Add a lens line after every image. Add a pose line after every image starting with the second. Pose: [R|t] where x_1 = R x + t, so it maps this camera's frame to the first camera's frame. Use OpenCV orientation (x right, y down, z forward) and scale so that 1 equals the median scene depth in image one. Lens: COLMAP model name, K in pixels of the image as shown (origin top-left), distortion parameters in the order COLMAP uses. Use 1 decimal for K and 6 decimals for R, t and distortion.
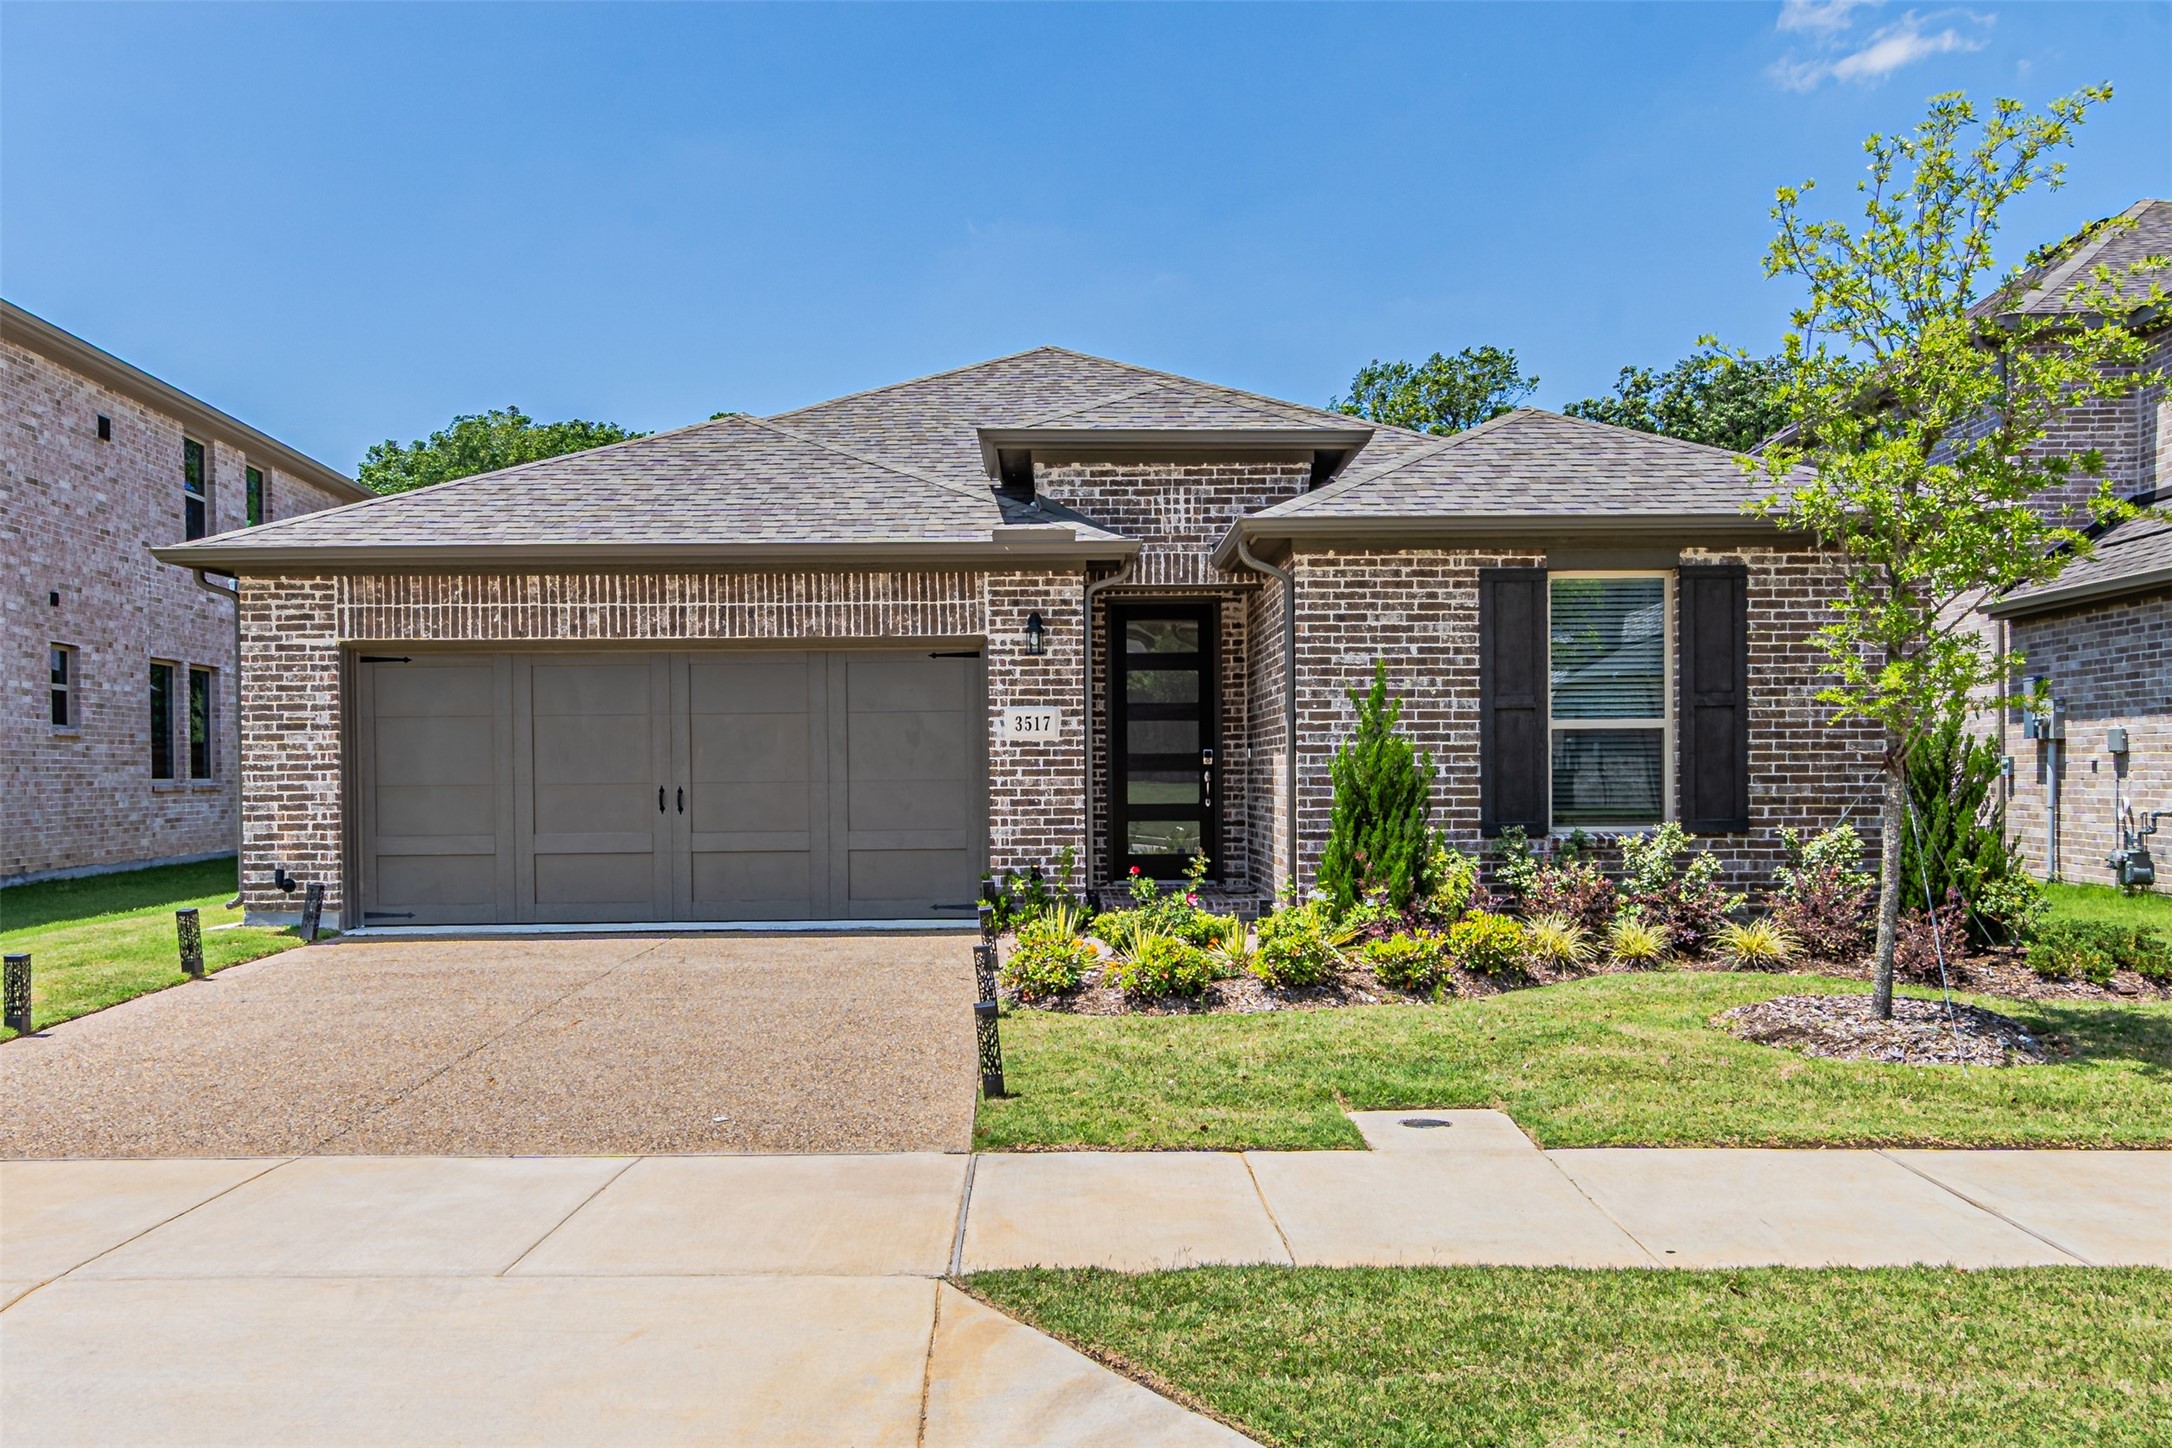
lens RADIAL K [[1720.4, 0, 1080.3], [0, 1720.4, 763.6], [0, 0, 1]] dist [0.001614, -0.002996]
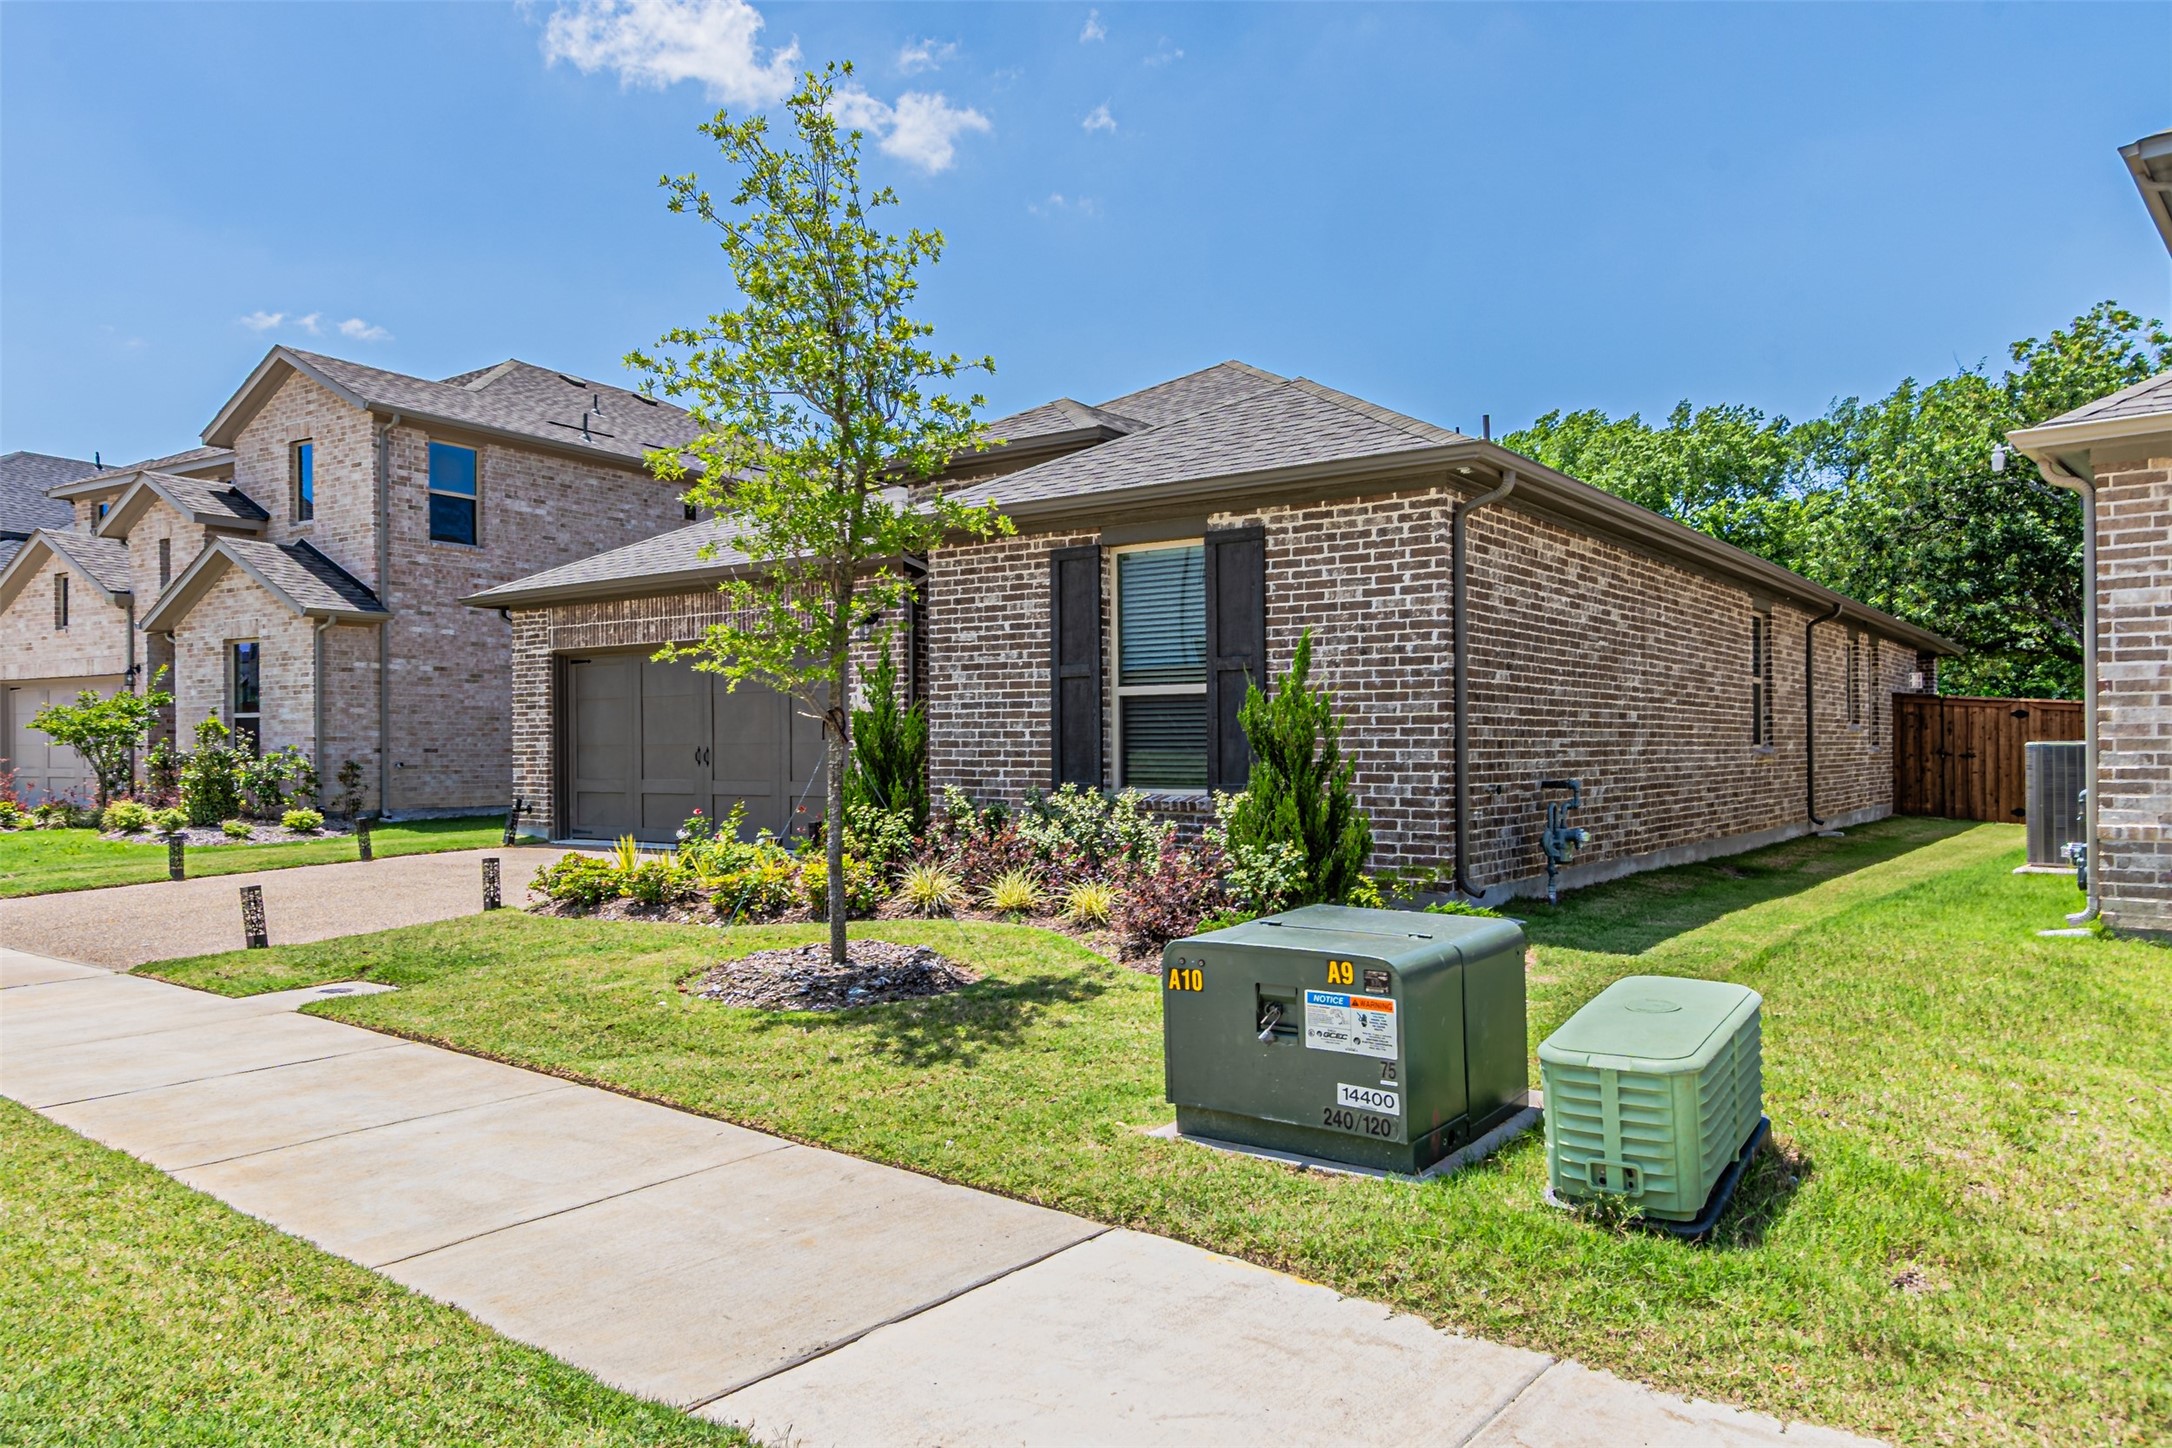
lens RADIAL K [[1475.0, 0, 1086.0], [0, 1475.0, 724.0], [0, 0, 1]] dist [-0.002563, -0.000150]
pose [[0.798438, -0.003915, -0.602064, 0.739654], [-0.001848, 0.999958, -0.008954, 0.005060], [0.602074, 0.008262, 0.798397, 0.243111]]
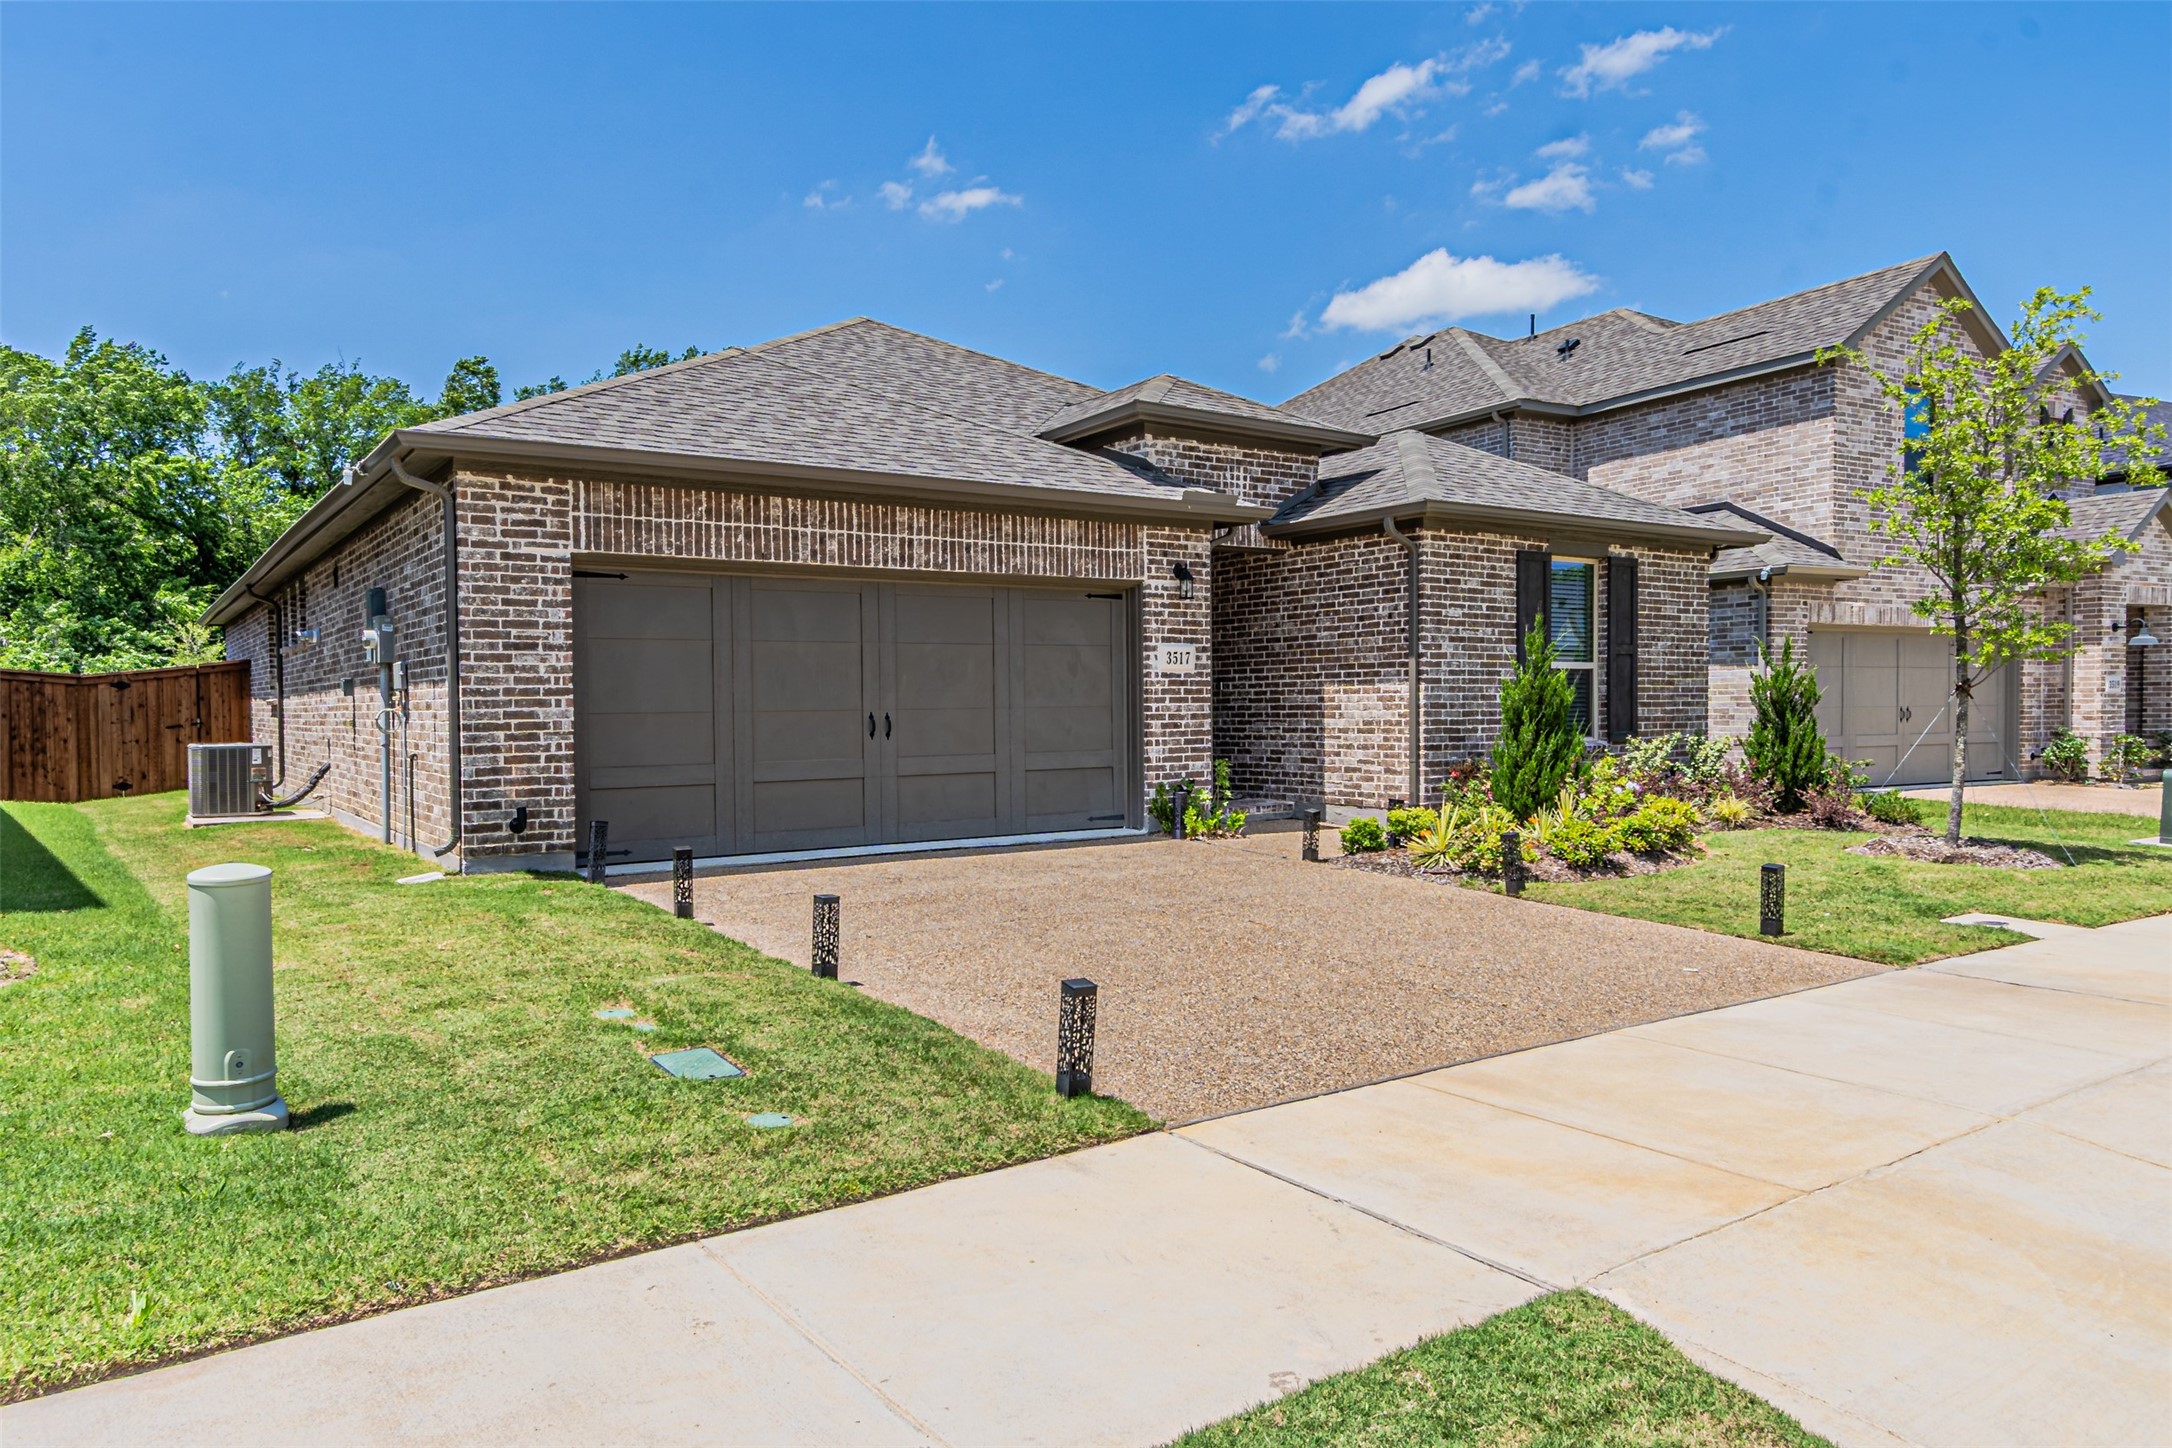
lens RADIAL K [[1475.0, 0, 1086.0], [0, 1475.0, 724.0], [0, 0, 1]] dist [-0.002563, -0.000150]
pose [[0.822489, -0.006989, 0.568738, -0.651953], [0.000914, 0.999939, 0.010965, 0.010592], [-0.568780, -0.008499, 0.822446, 0.210510]]
